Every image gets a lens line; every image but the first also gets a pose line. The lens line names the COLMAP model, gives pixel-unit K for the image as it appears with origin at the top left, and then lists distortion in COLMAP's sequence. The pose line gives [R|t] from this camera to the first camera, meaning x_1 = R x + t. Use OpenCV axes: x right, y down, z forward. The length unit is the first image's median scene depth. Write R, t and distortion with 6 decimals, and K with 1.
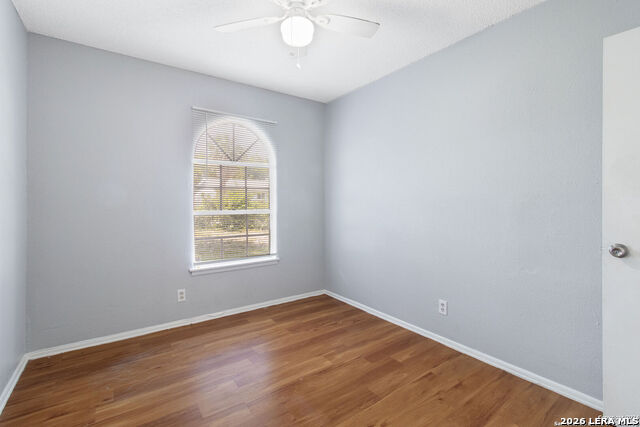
lens RADIAL K [[294.6, 0, 323.8], [0, 294.6, 207.3], [0, 0, 1]] dist [0.008884, -0.001406]
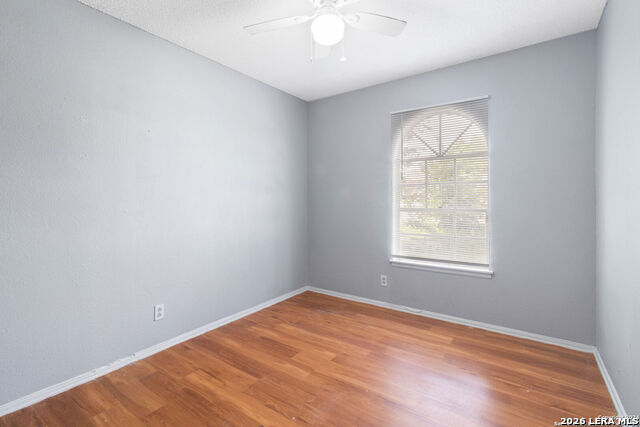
lens RADIAL K [[294.6, 0, 317.6], [0, 294.6, 207.0], [0, 0, 1]] dist [0.008884, -0.001406]
pose [[0.321546, 0.021535, -0.946649, 0.519218], [-0.010912, 0.999759, 0.019037, -0.007515], [0.946831, 0.004209, 0.321704, 0.389020]]
